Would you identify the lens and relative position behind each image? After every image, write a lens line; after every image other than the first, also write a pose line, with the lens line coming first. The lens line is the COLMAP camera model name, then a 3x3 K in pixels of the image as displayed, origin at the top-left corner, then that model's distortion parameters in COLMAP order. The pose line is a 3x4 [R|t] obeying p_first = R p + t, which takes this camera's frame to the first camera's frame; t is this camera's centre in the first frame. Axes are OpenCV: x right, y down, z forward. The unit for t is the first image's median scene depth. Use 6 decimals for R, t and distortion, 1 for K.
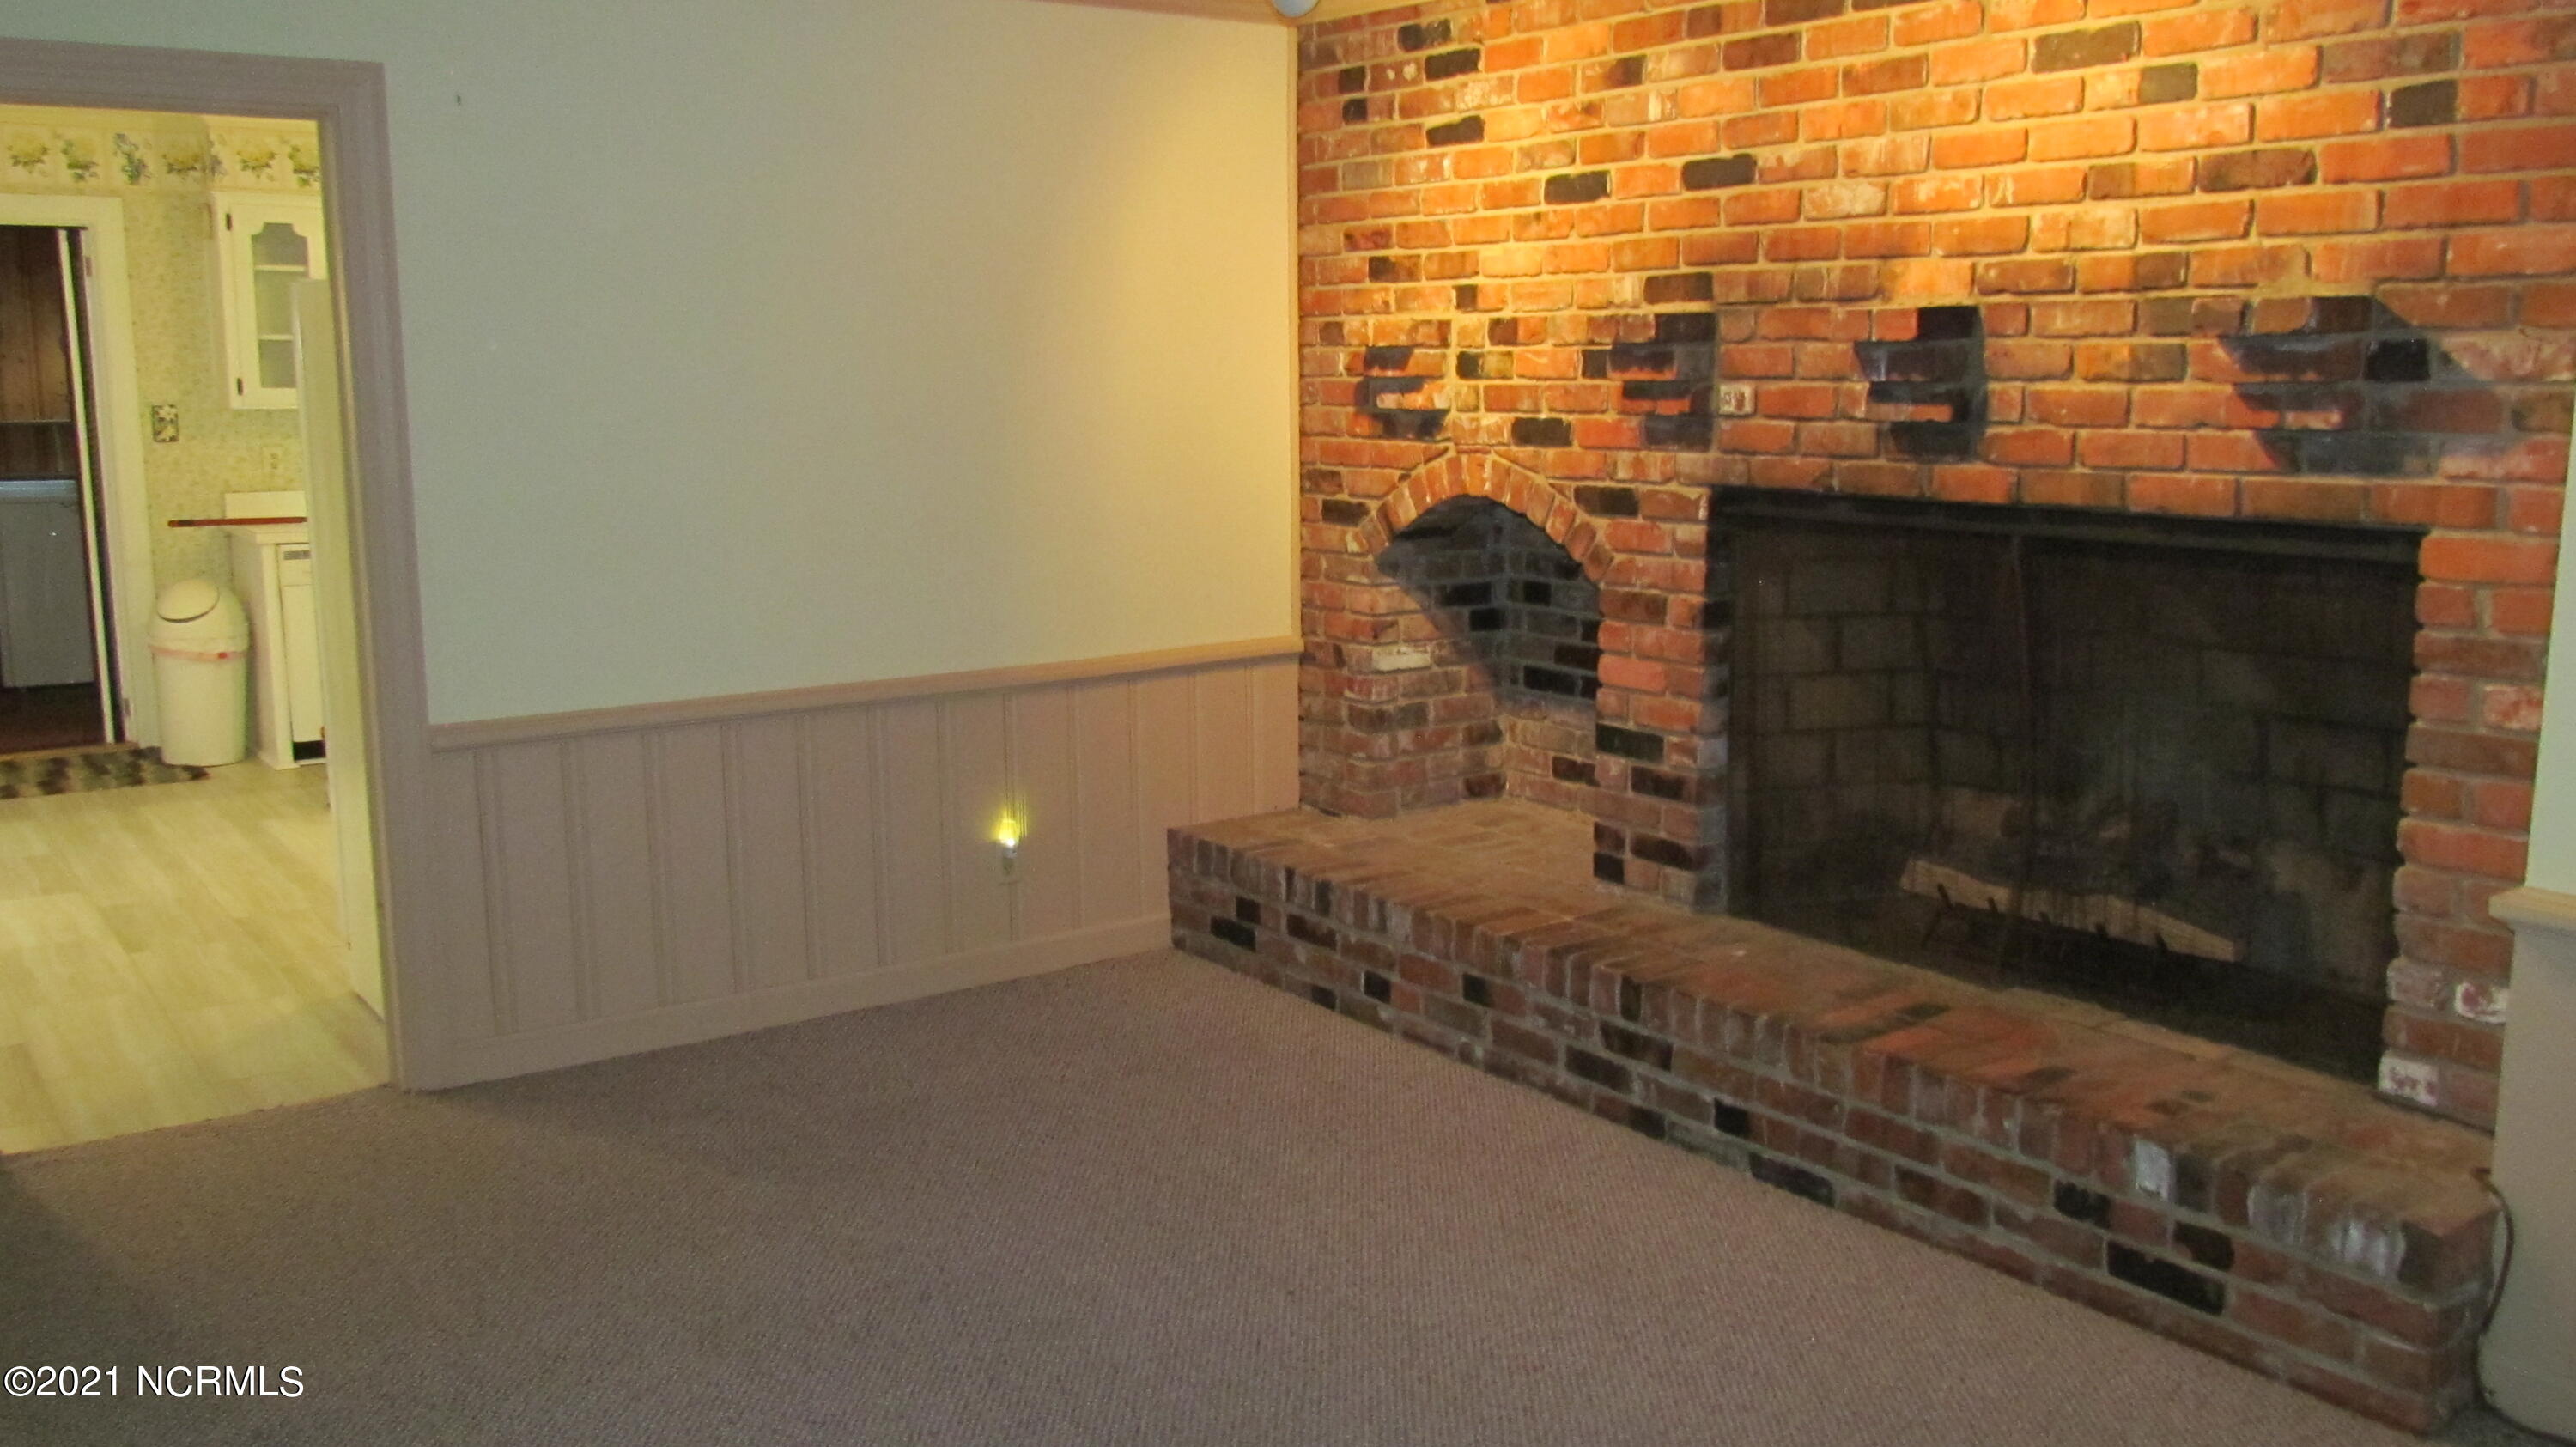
lens RADIAL K [[2064.4, 0, 1292.6], [0, 2064.4, 747.1], [0, 0, 1]] dist [-0.064819, 0.006019]
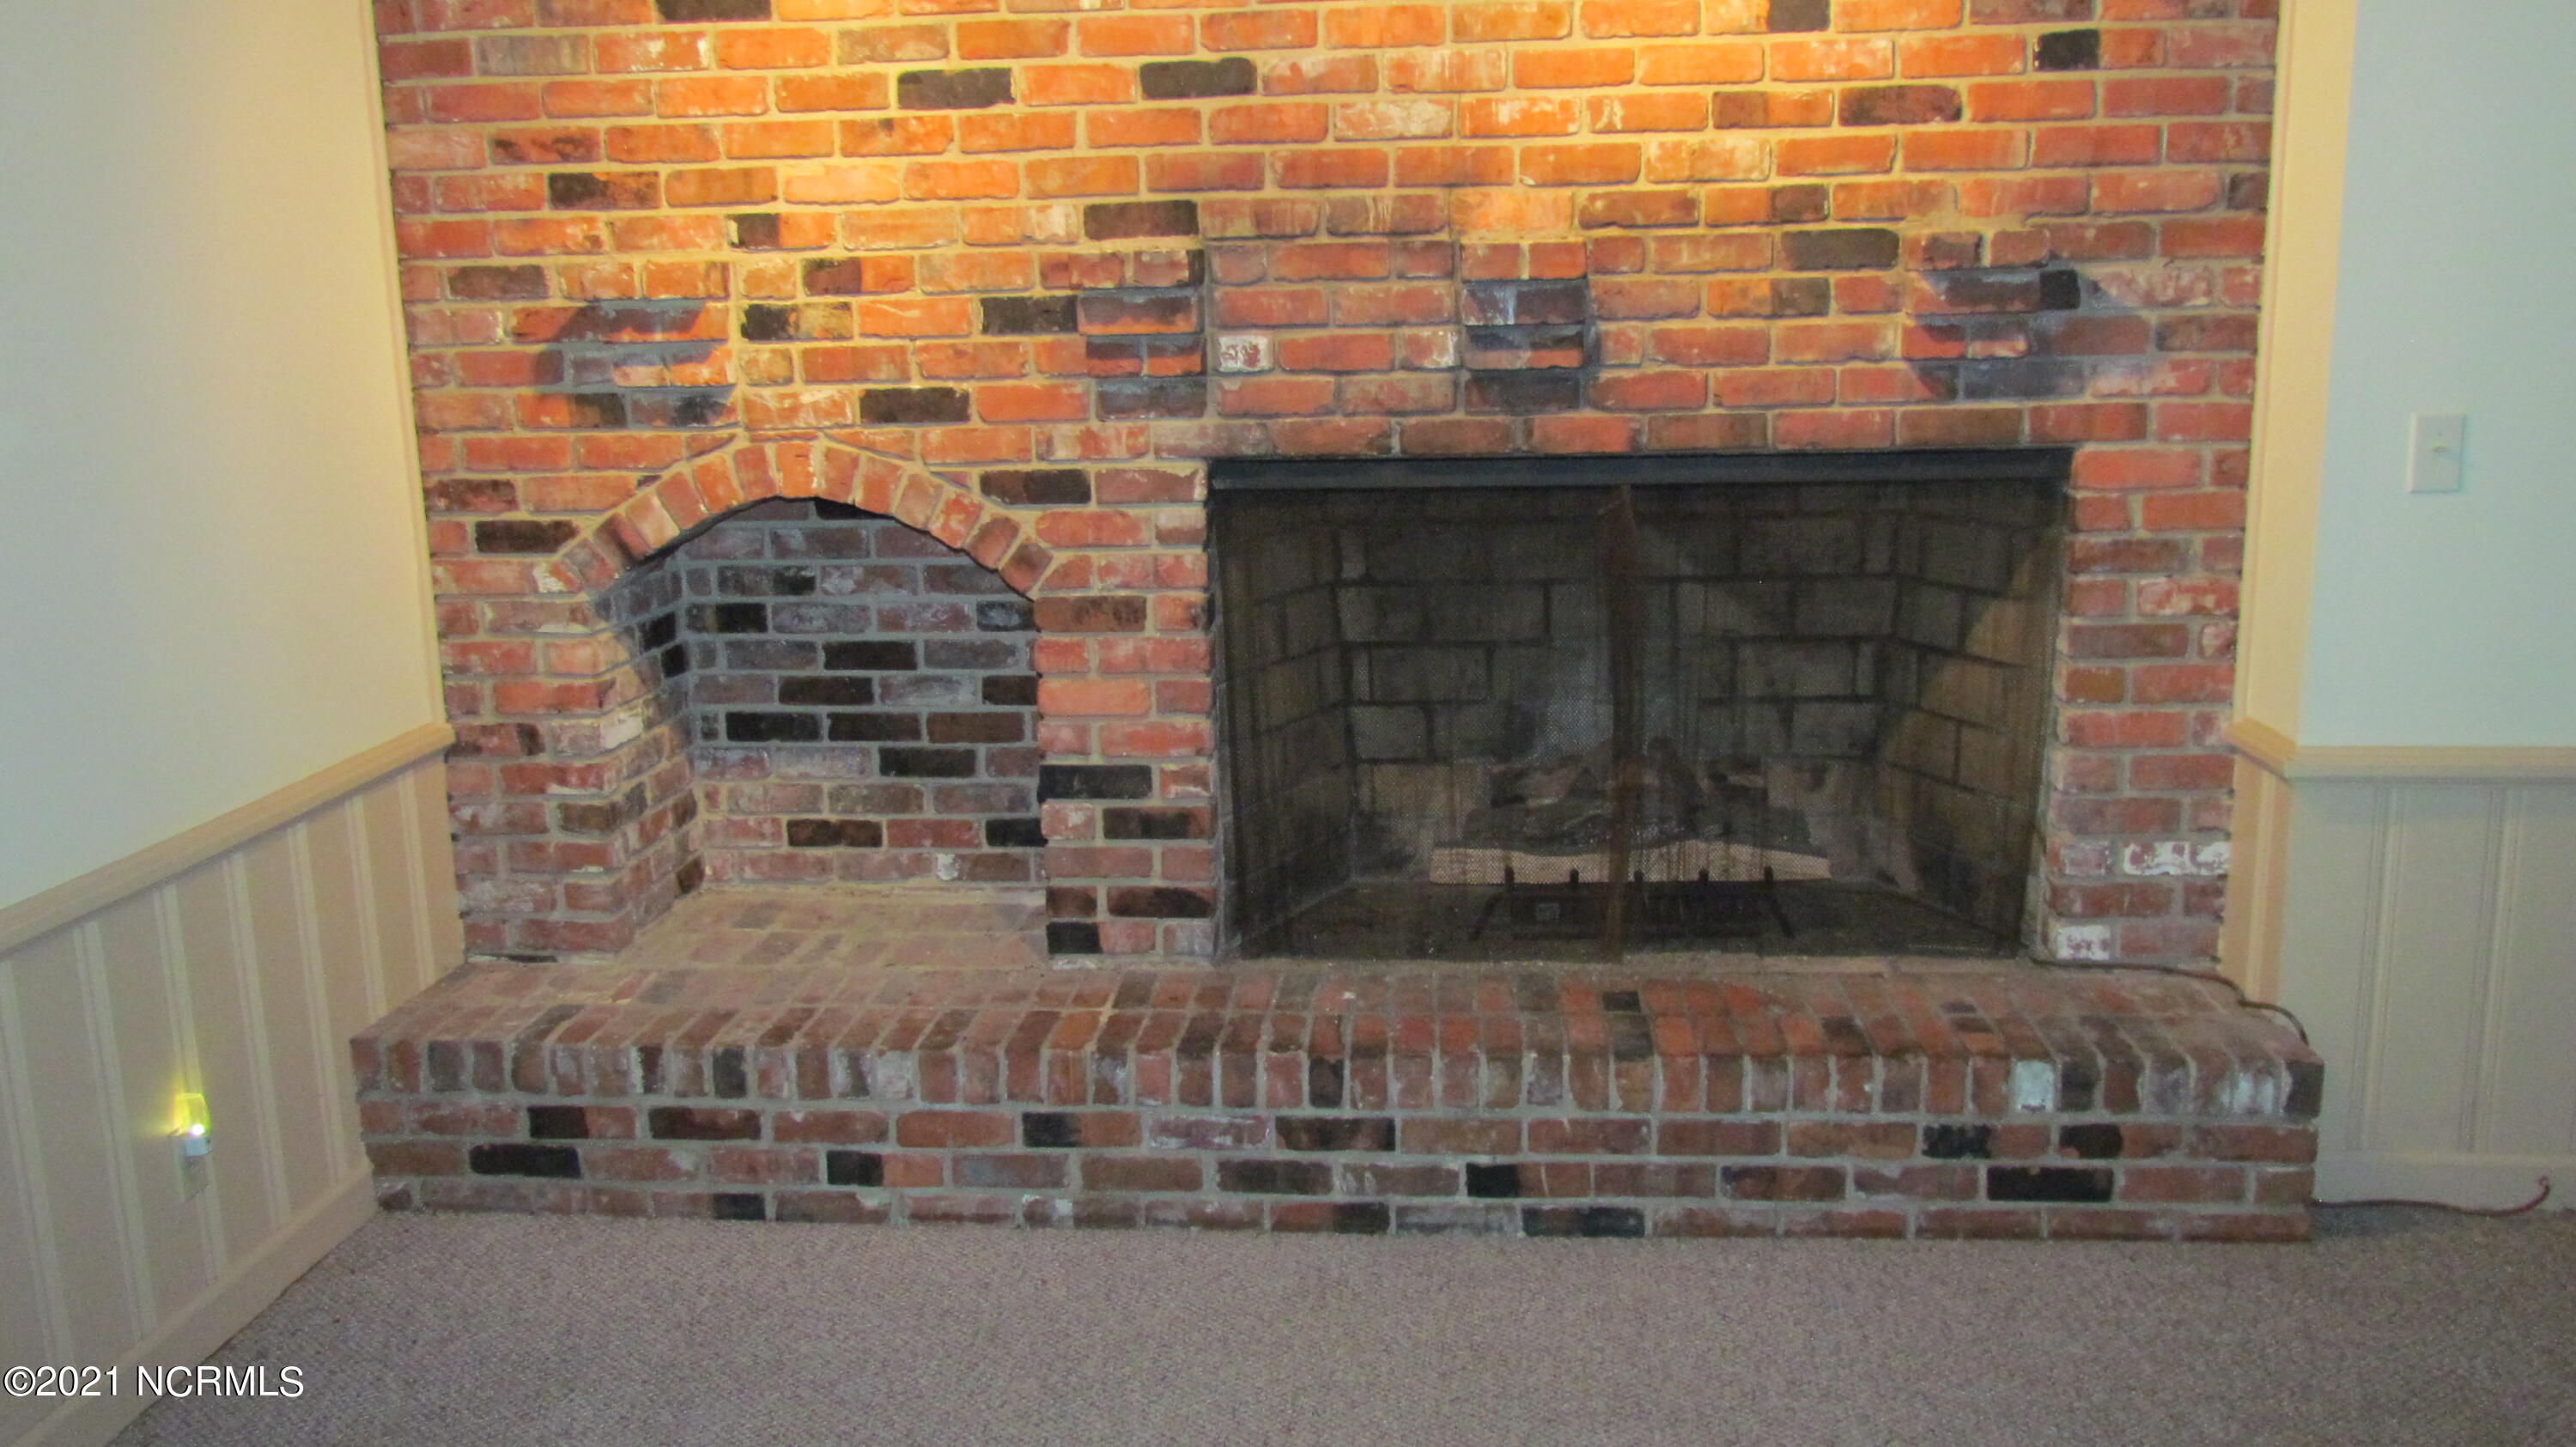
lens RADIAL K [[2078.4, 0, 1290.1], [0, 2078.4, 726.9], [0, 0, 1]] dist [-0.040414, 0.018029]
pose [[0.661391, -0.159676, 0.732847, -0.405877], [0.153907, 0.985177, 0.075754, -0.077605], [-0.734080, 0.062687, 0.676163, 0.409174]]
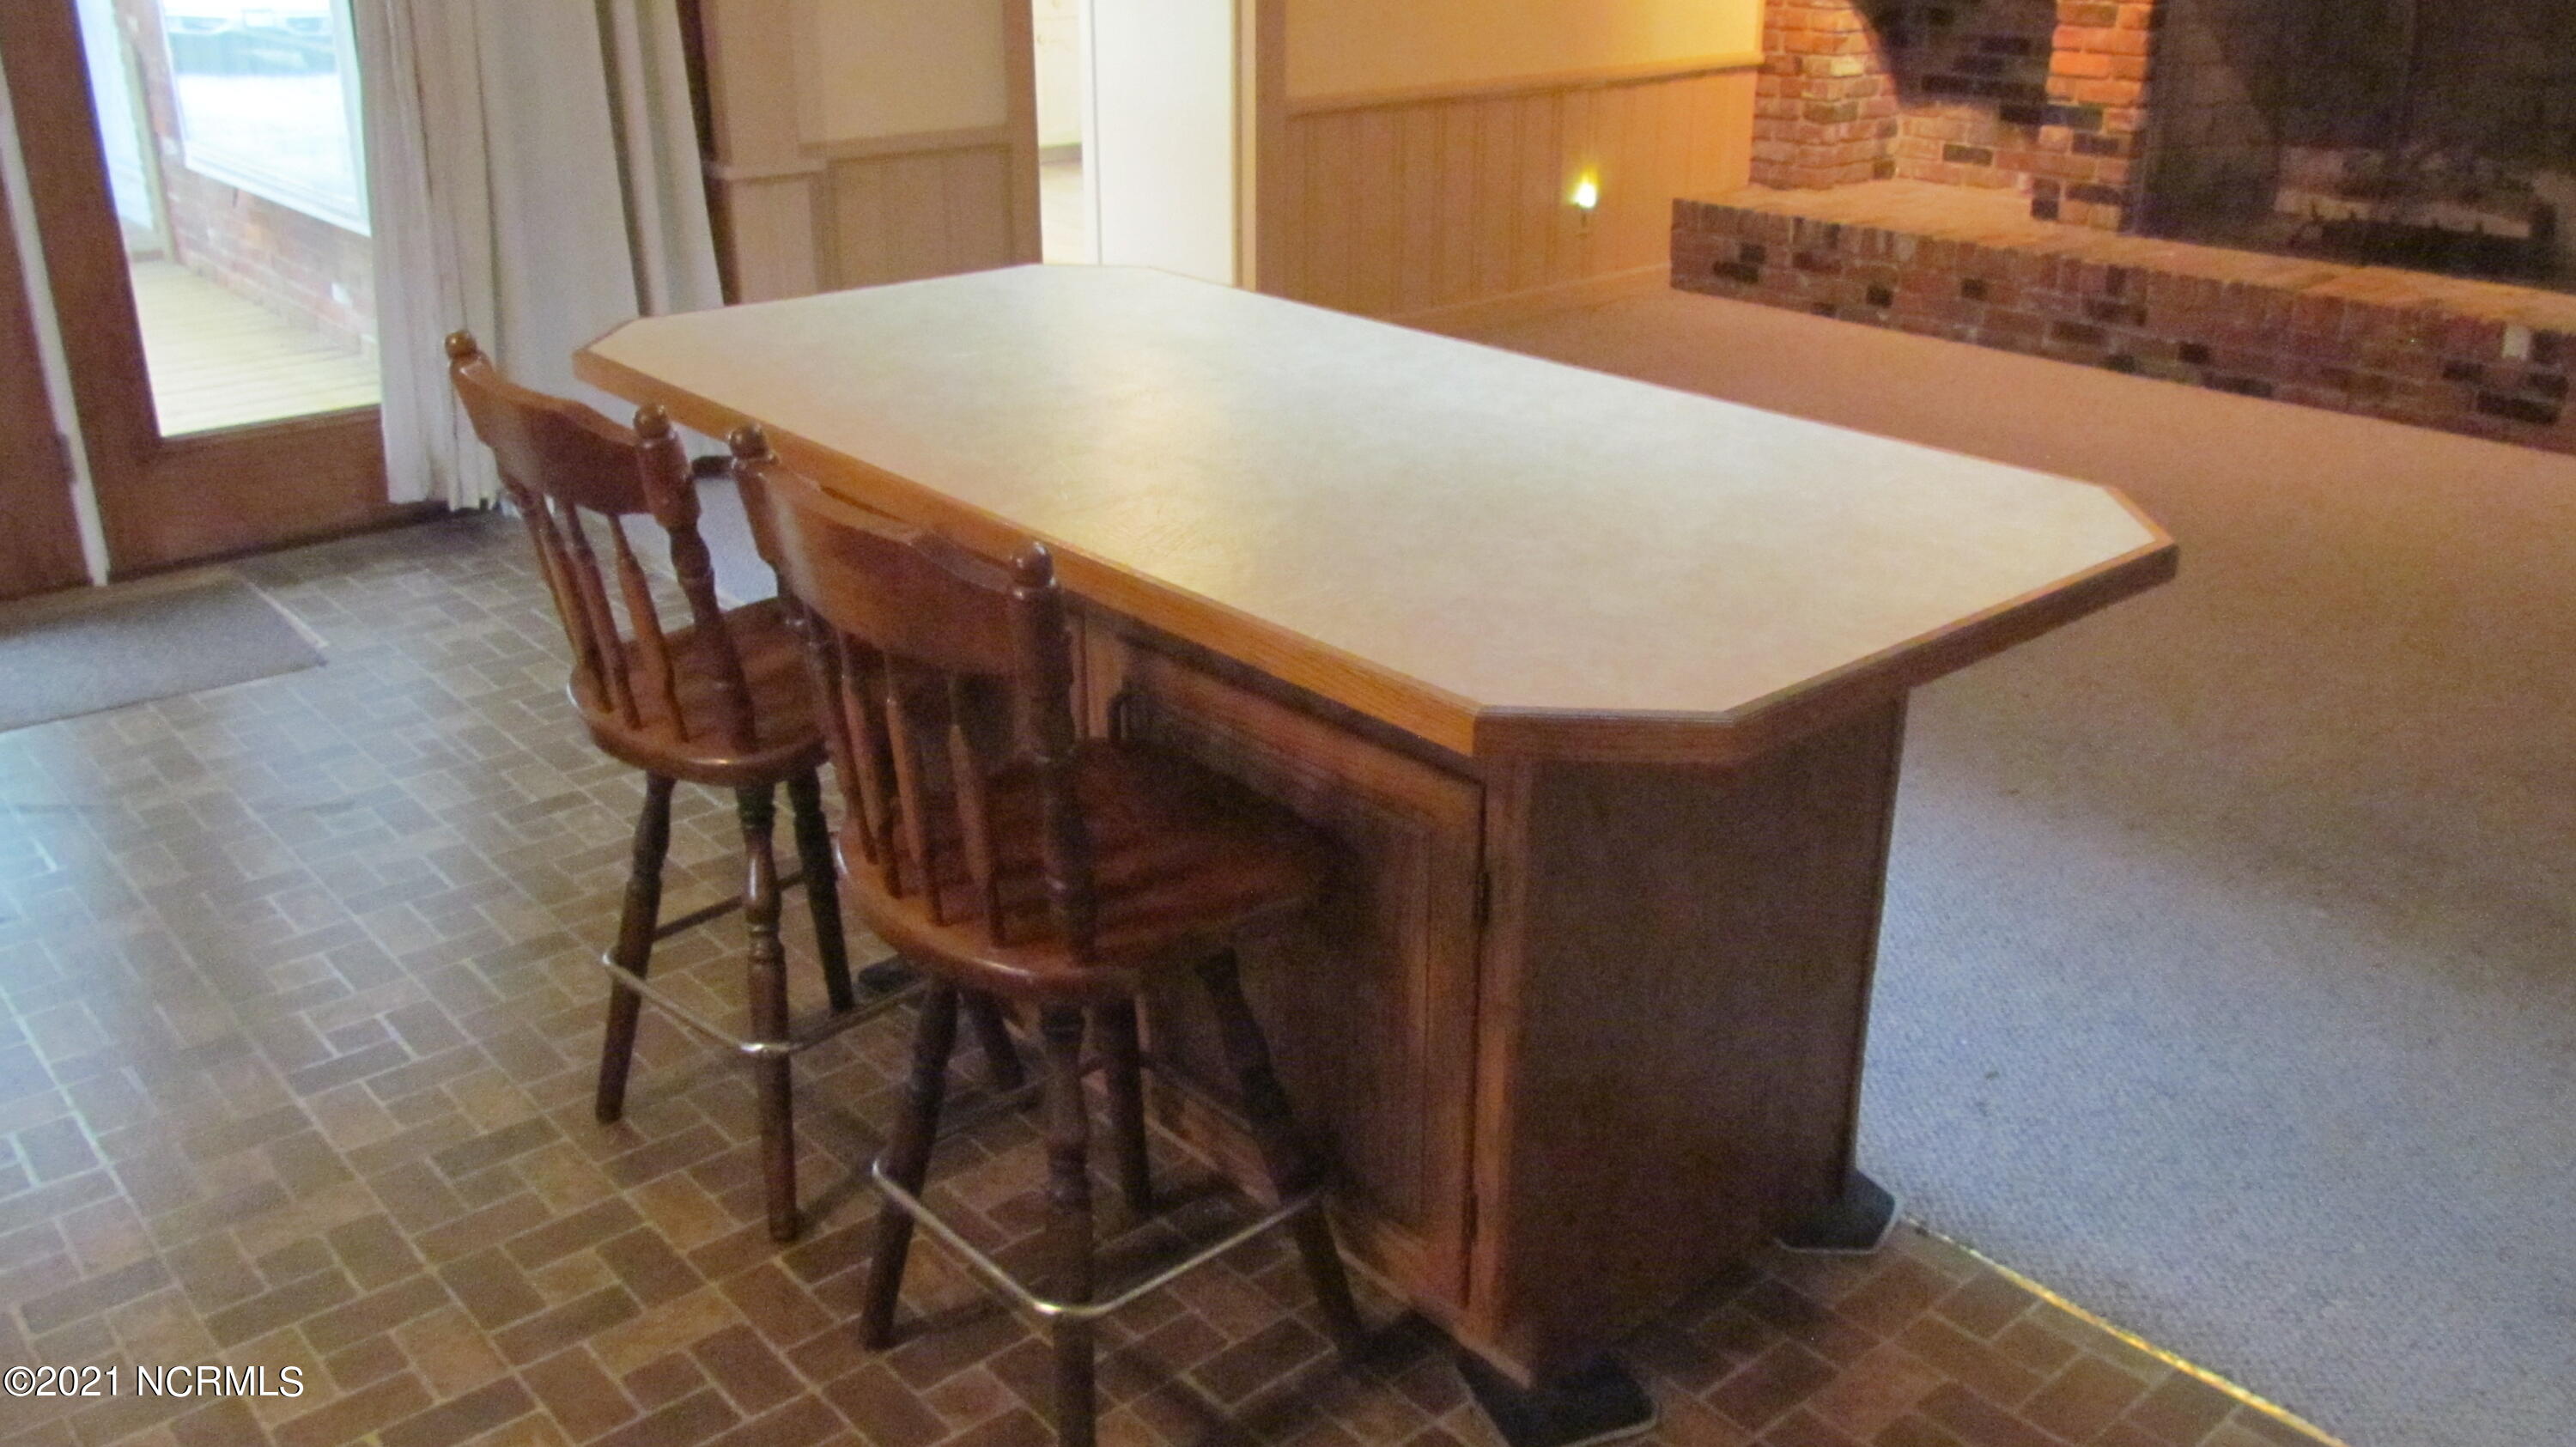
lens RADIAL K [[2078.4, 0, 1290.1], [0, 2078.4, 726.9], [0, 0, 1]] dist [-0.040414, 0.018029]
pose [[0.996635, -0.030250, 0.076179, -0.523888], [0.013159, 0.976403, 0.215557, 0.101068], [-0.080902, -0.213829, 0.973515, -0.455542]]
